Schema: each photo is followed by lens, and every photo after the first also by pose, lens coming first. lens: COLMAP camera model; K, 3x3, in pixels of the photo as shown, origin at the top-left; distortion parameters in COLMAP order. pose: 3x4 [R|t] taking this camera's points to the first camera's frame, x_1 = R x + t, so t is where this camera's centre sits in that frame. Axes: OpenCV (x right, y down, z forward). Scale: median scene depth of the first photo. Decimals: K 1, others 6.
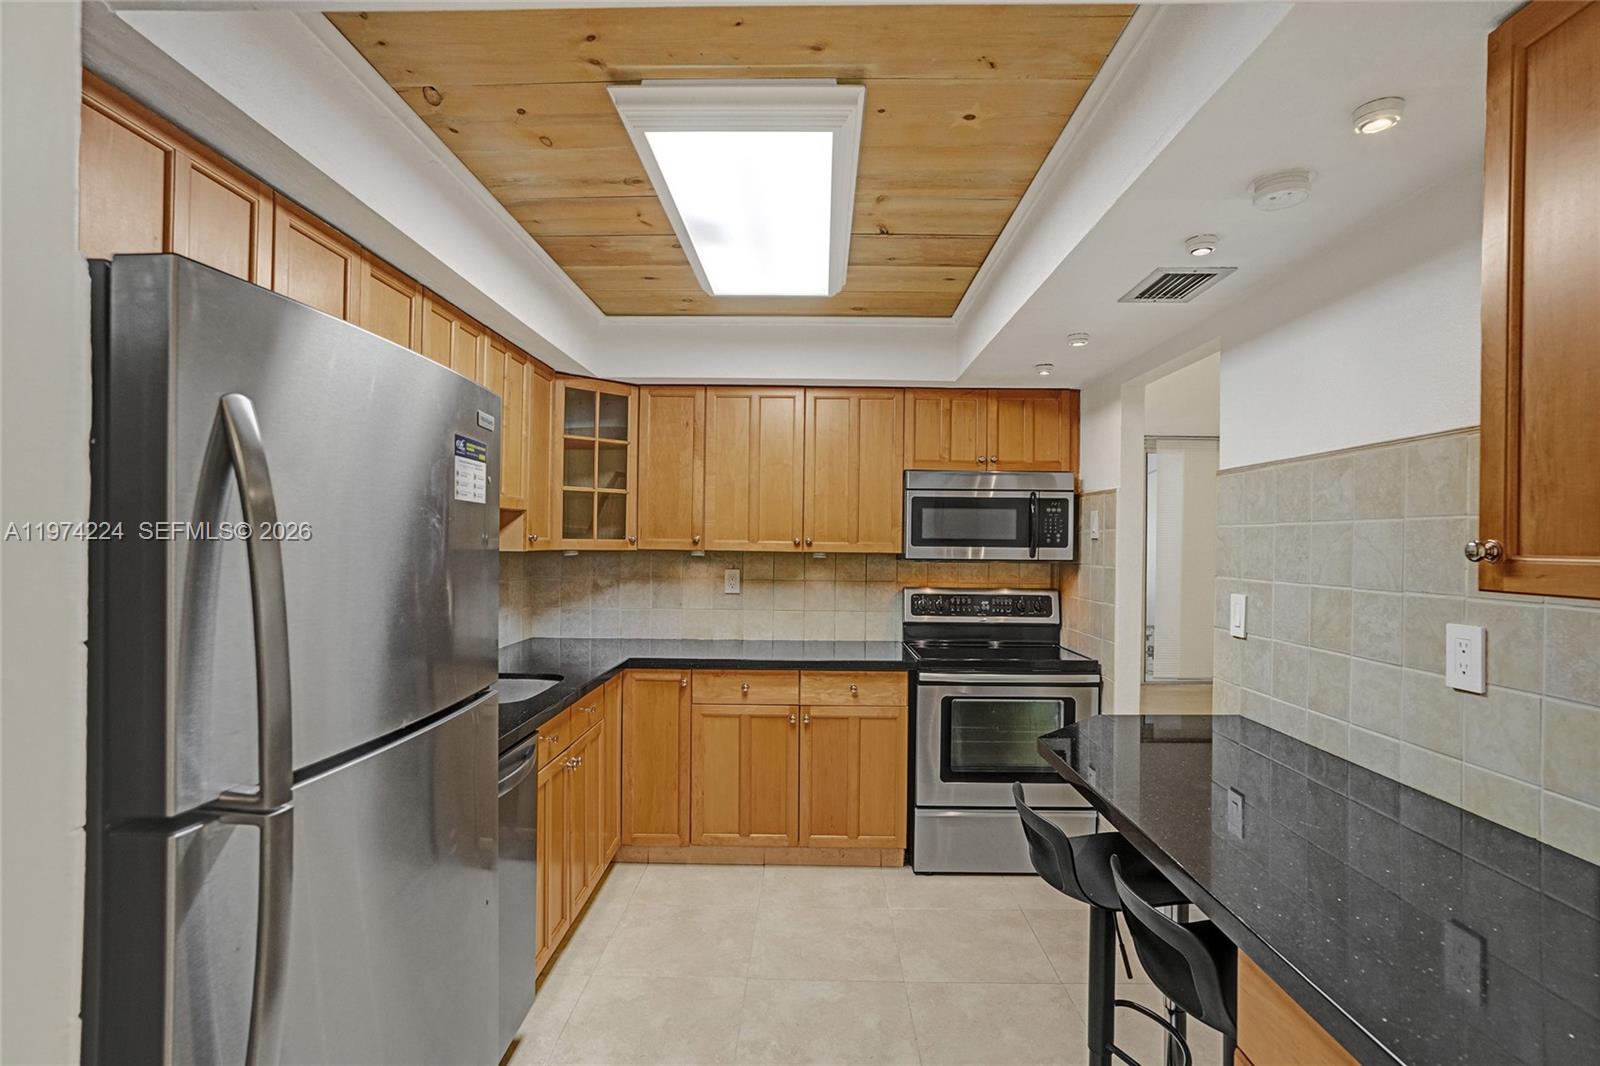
lens RADIAL K [[772.2, 0, 836.1], [0, 772.2, 542.4], [0, 0, 1]] dist [-0.056267, 0.023081]
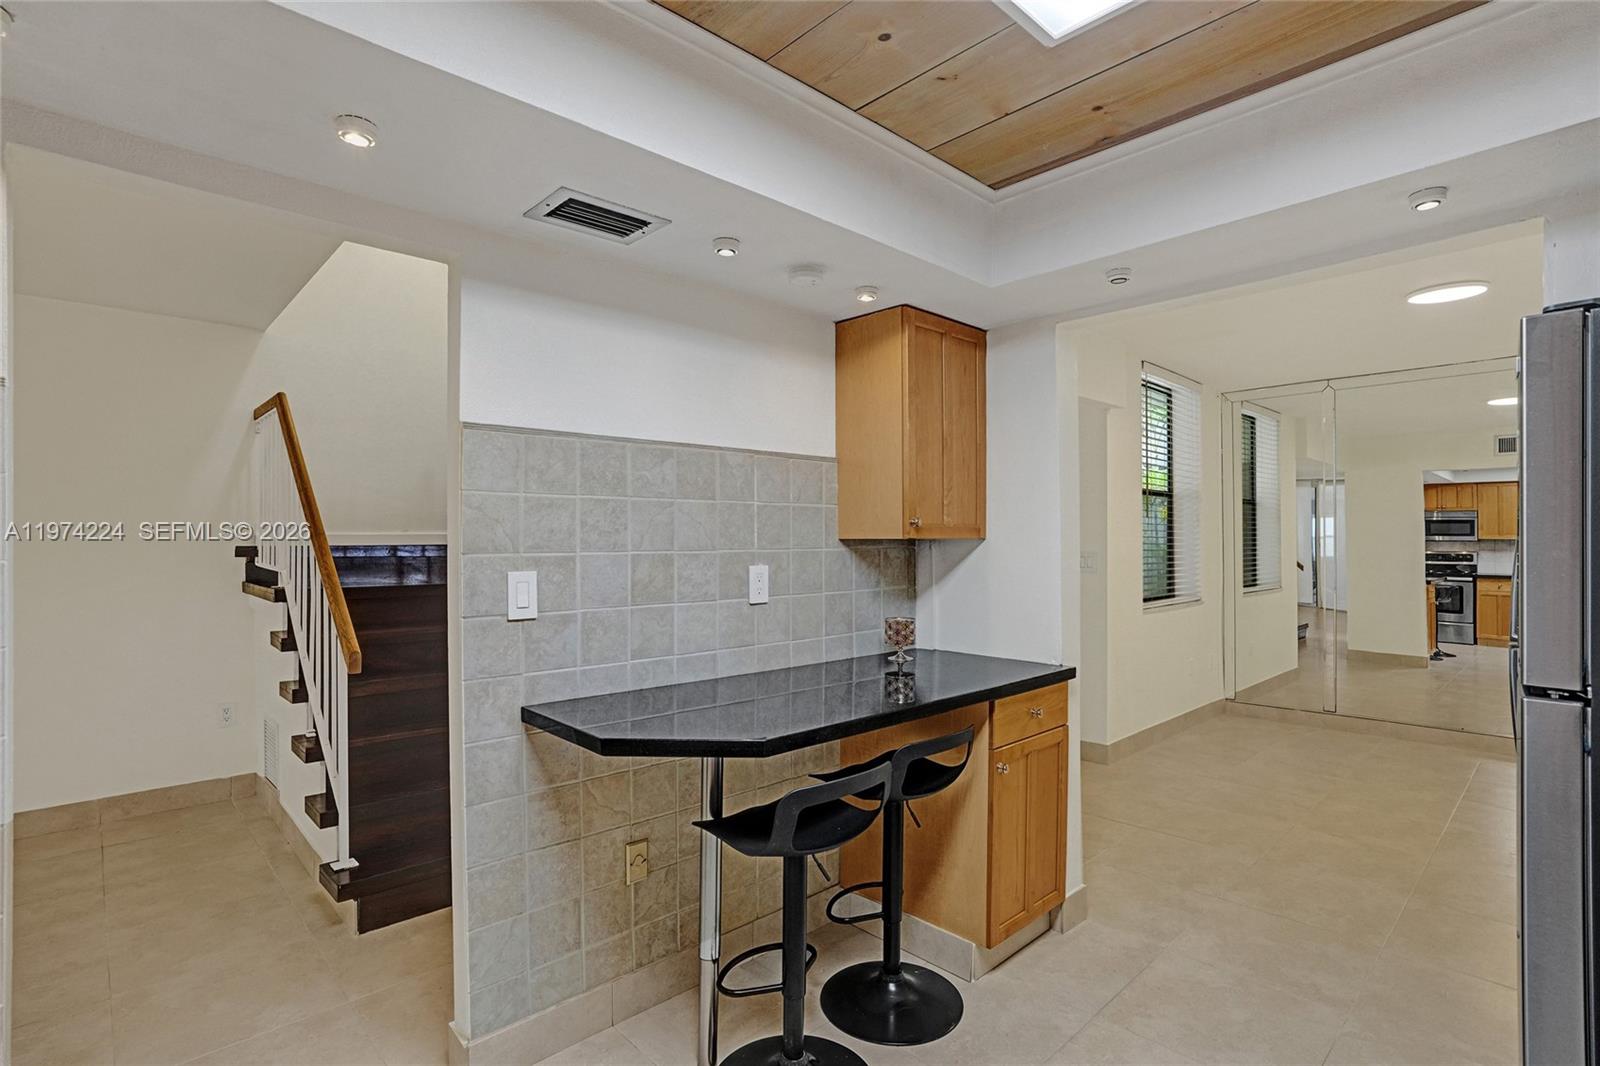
lens RADIAL K [[772.2, 0, 804.3], [0, 772.2, 532.9], [0, 0, 1]] dist [-0.056267, 0.023081]
pose [[-0.668325, -0.009883, 0.743804, -0.438290], [-0.008216, 0.999949, 0.005903, 0.018825], [-0.743824, -0.002166, -0.668372, 1.678421]]
